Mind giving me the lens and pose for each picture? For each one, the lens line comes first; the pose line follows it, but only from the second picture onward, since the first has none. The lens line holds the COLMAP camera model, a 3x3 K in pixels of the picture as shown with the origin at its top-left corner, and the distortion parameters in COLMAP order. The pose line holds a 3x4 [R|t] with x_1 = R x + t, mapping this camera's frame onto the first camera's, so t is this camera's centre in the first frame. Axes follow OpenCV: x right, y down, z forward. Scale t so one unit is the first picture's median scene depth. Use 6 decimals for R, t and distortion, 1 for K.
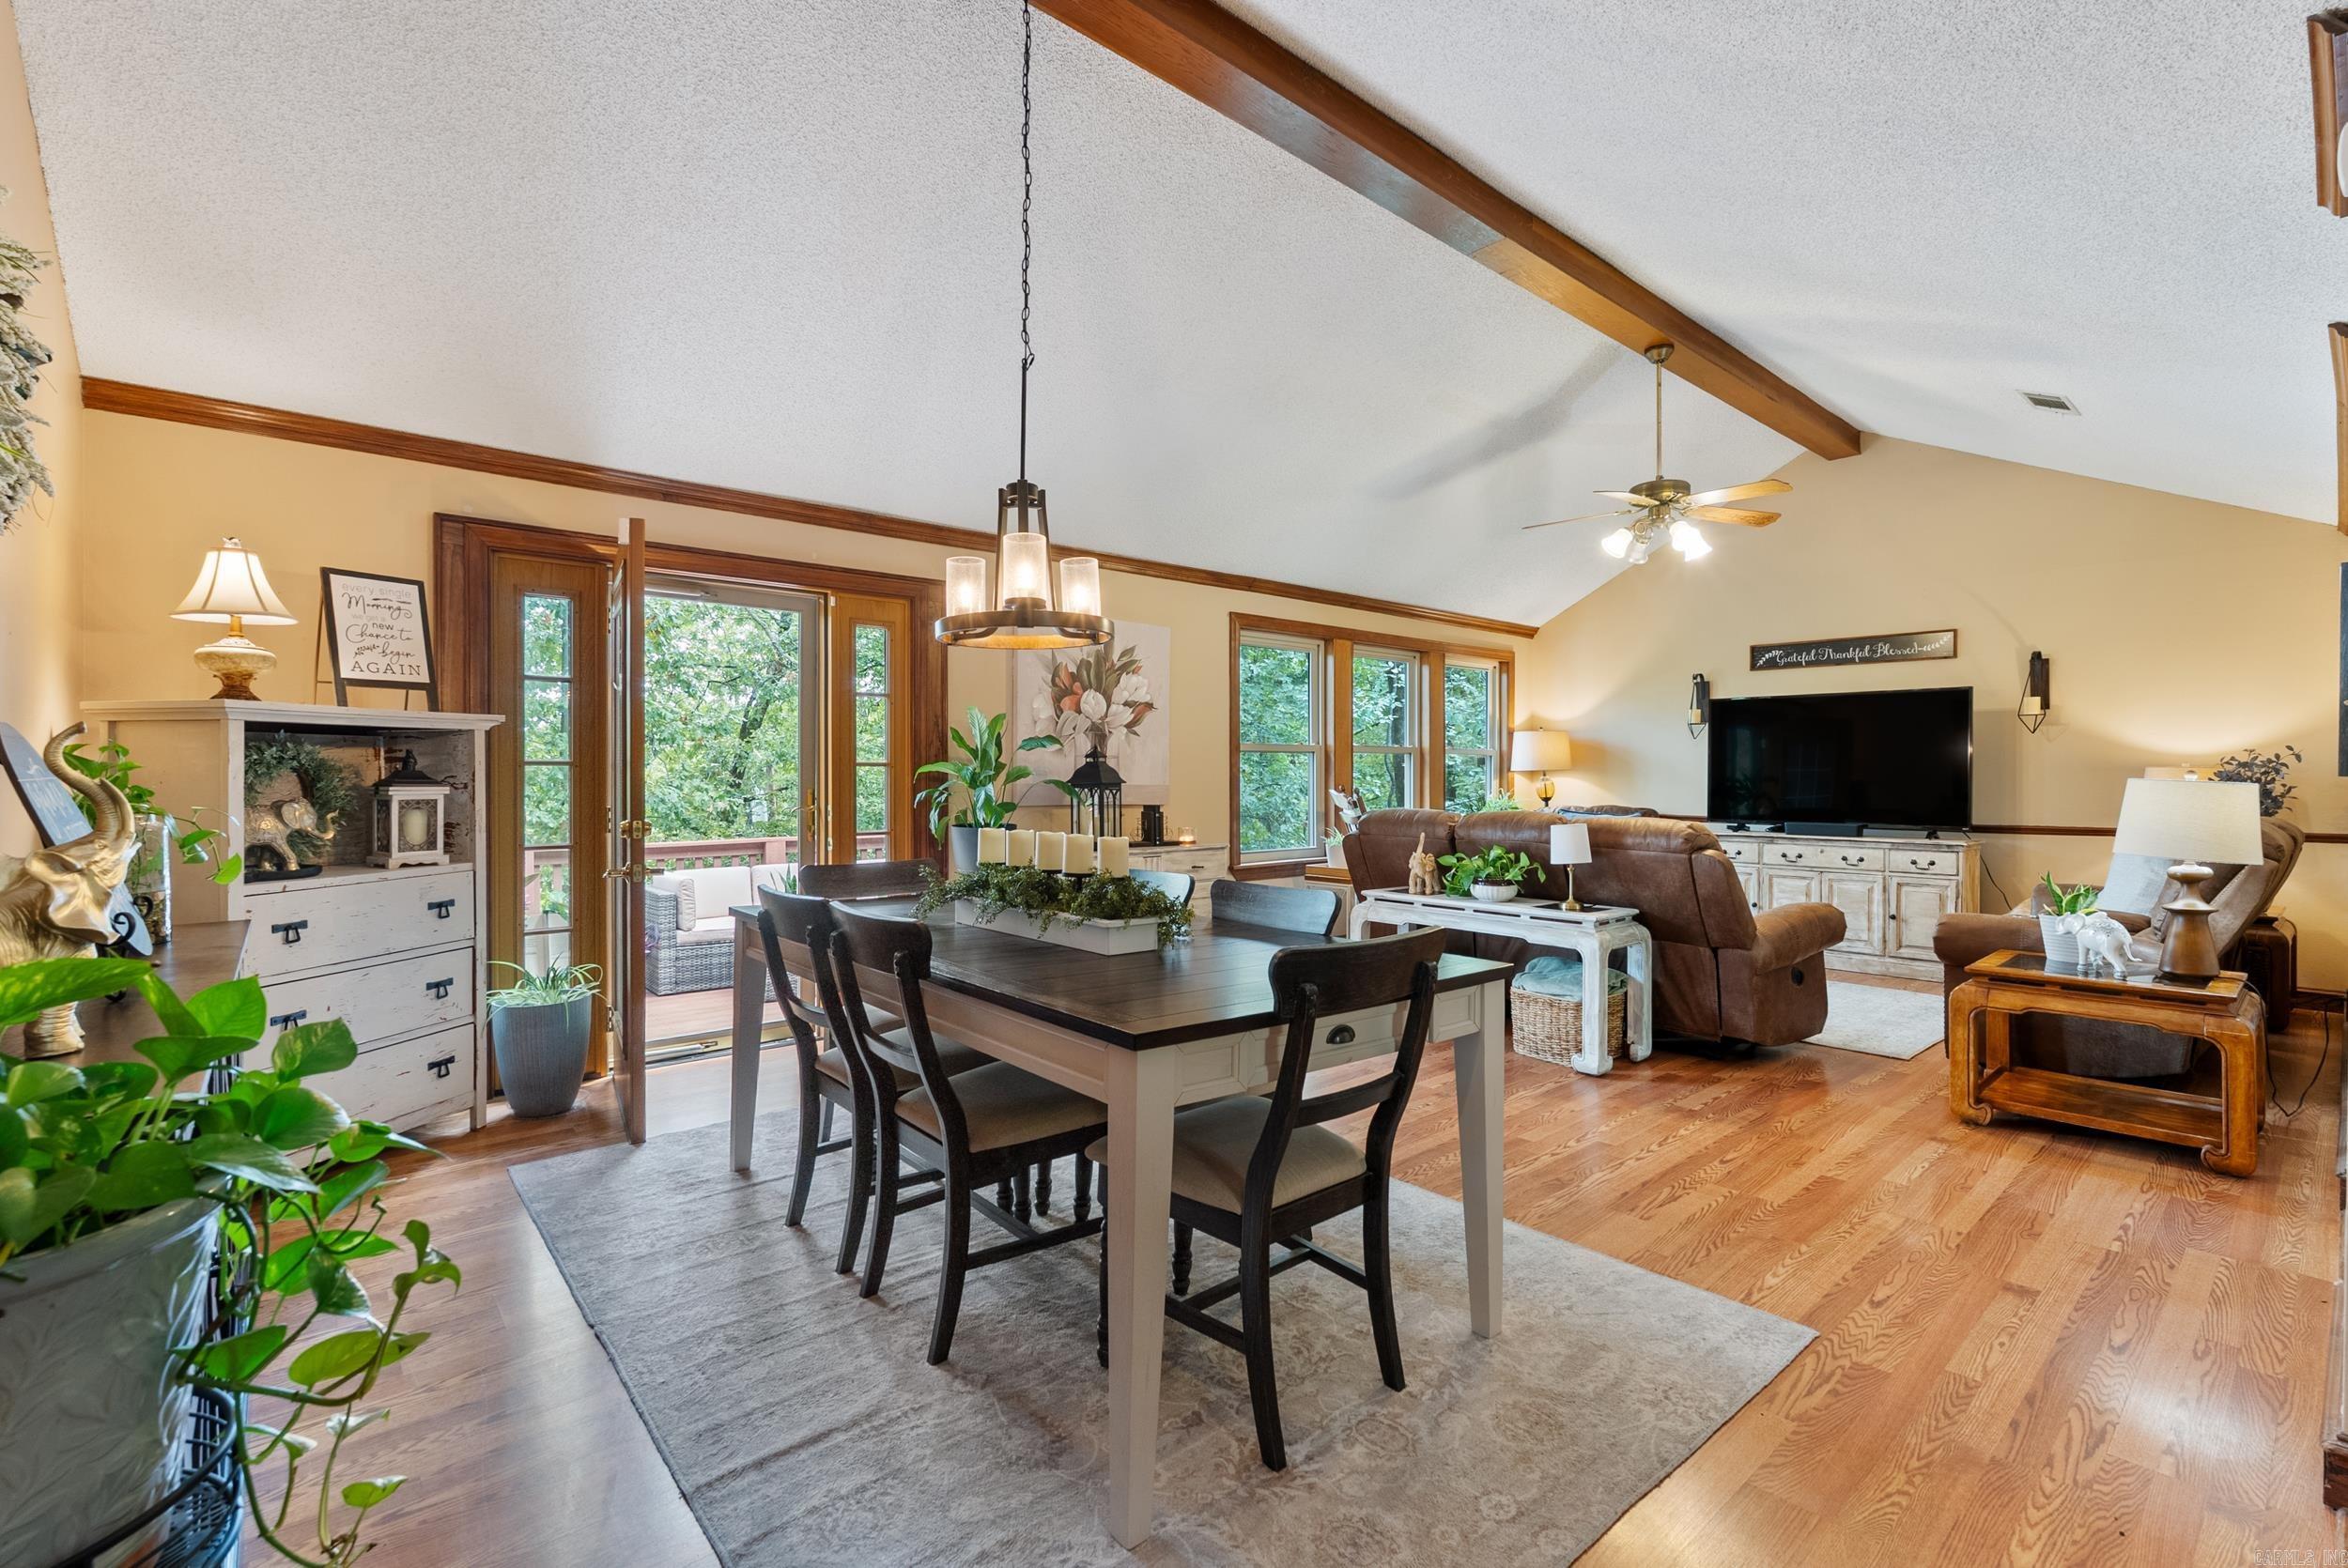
lens RADIAL K [[1035.5, 0, 1172.5], [0, 1035.5, 775.0], [0, 0, 1]] dist [-0.004128, -0.000165]
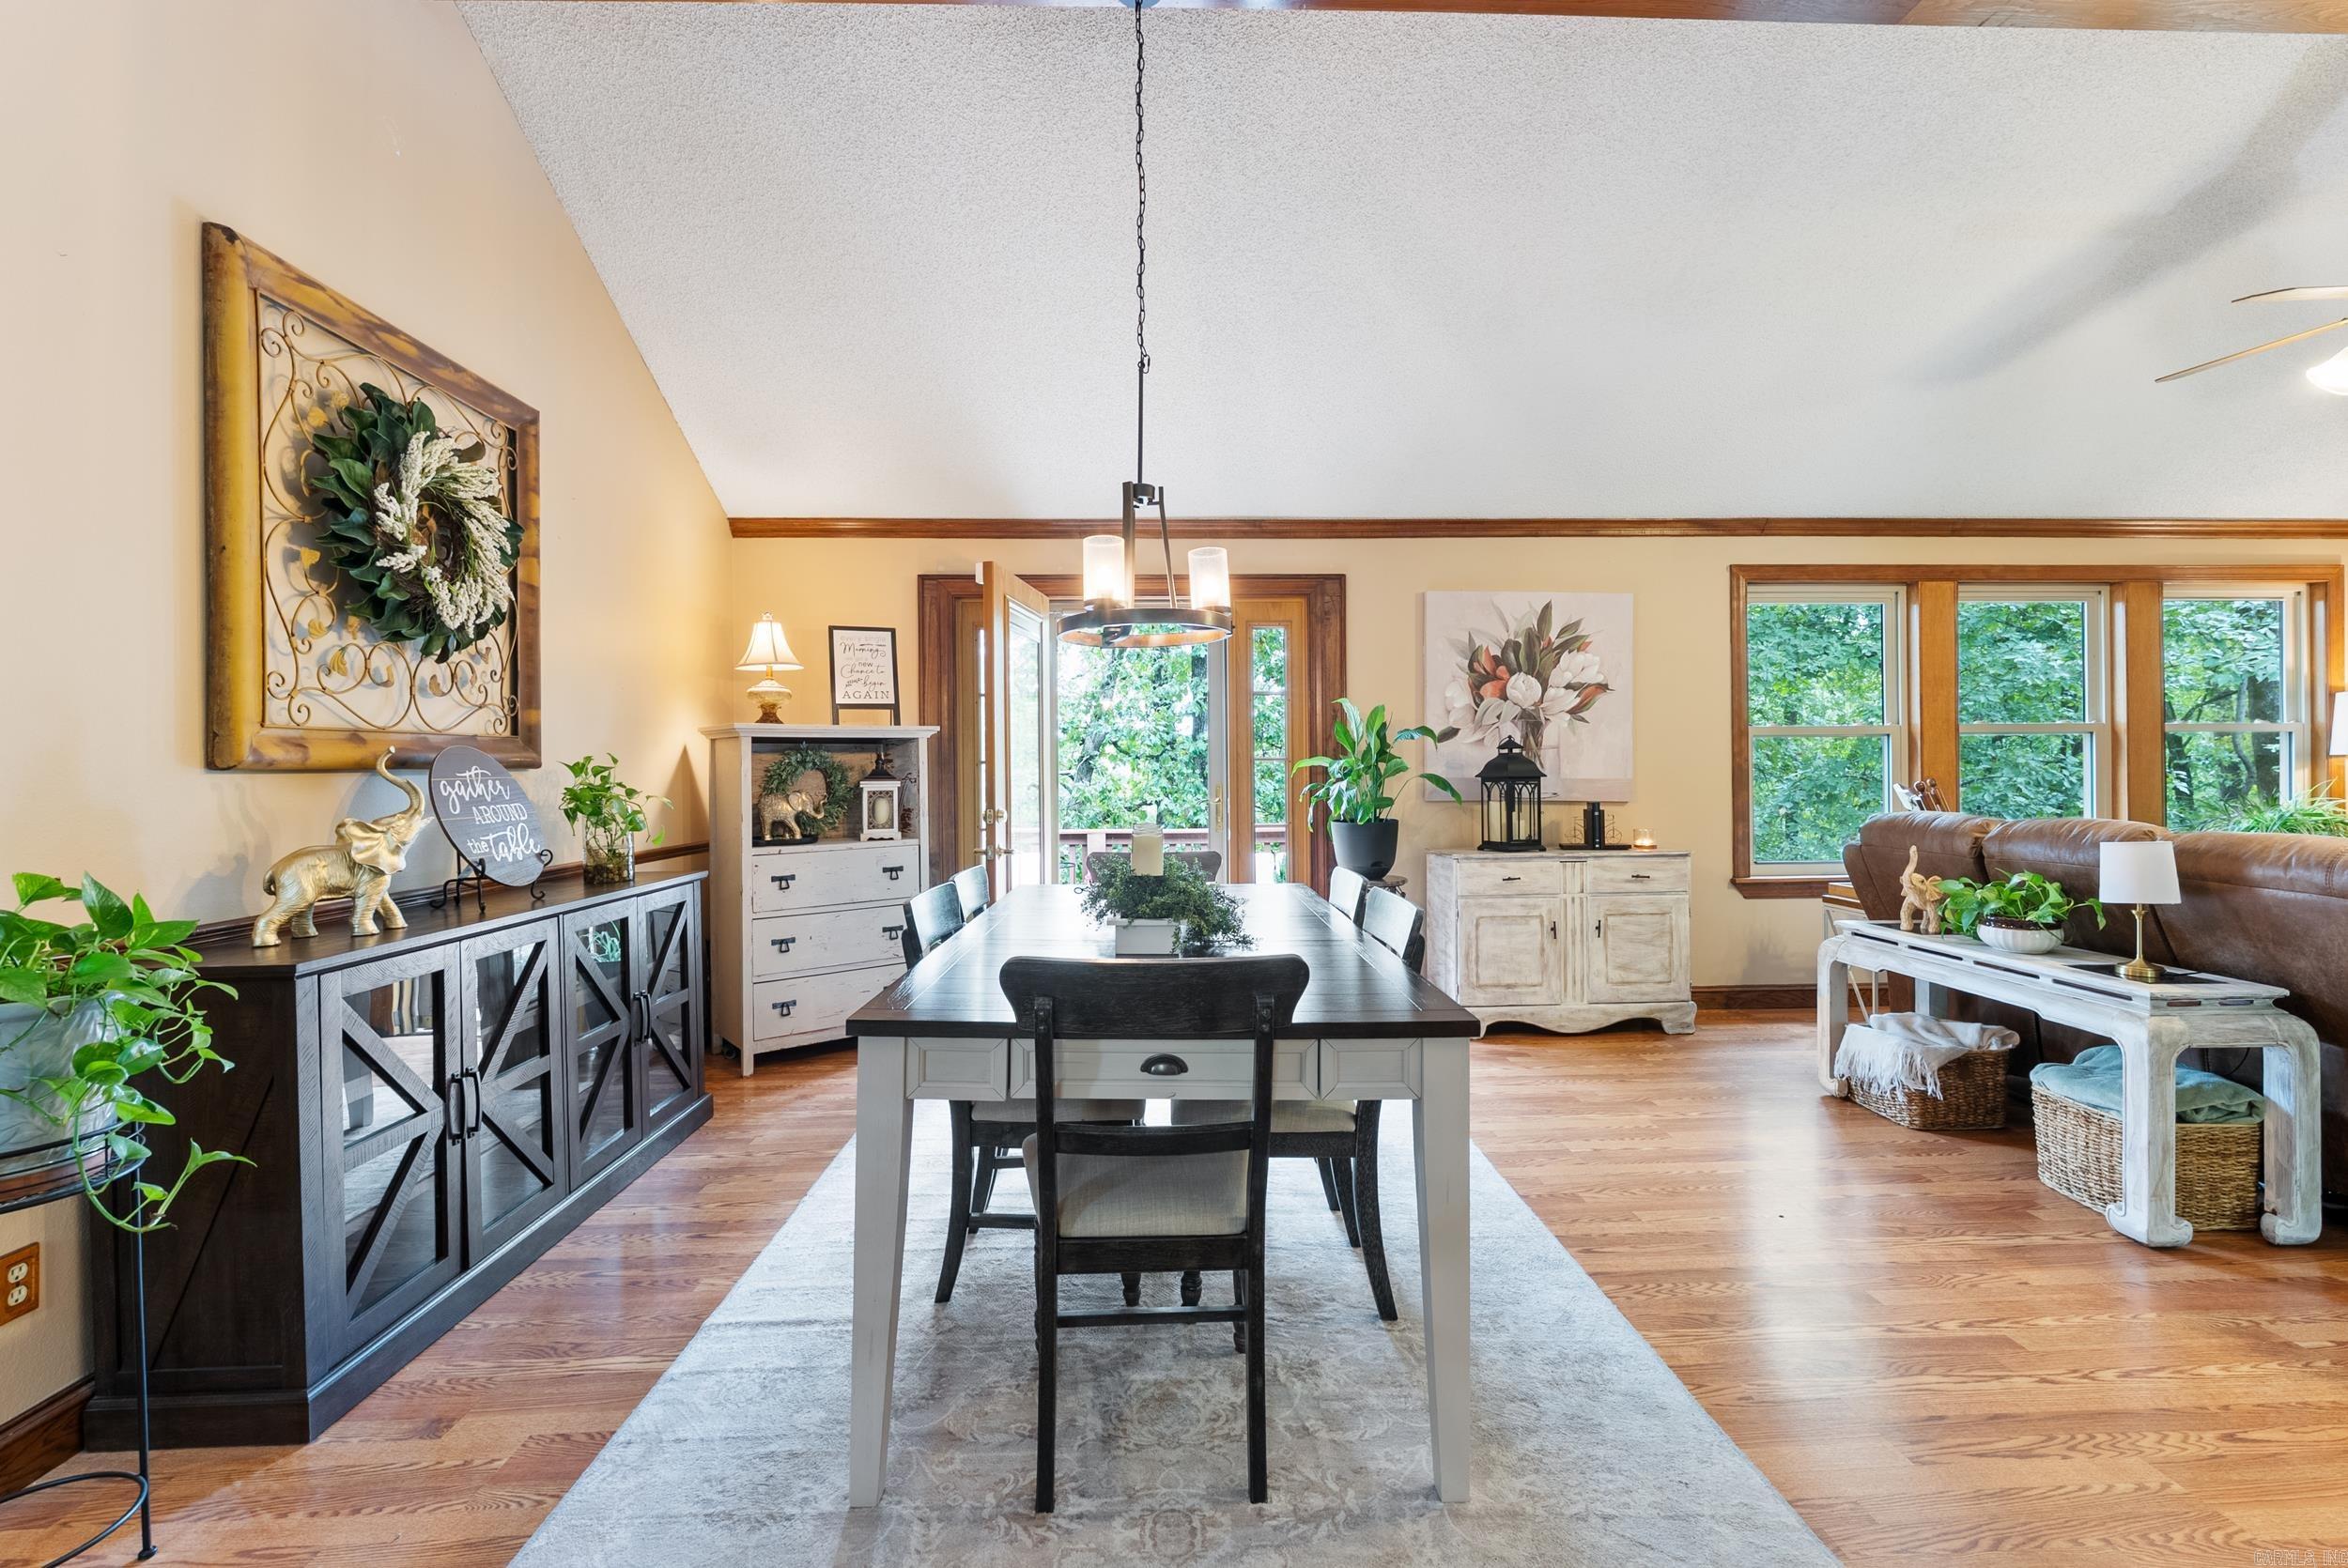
lens RADIAL K [[1035.2, 0, 1174.9], [0, 1035.2, 769.1], [0, 0, 1]] dist [-0.007635, 0.000242]
pose [[0.779443, -0.006060, -0.626444, 0.263897], [0.007338, 0.999973, -0.000543, -0.000632], [0.626430, -0.004174, 0.779467, 0.116285]]
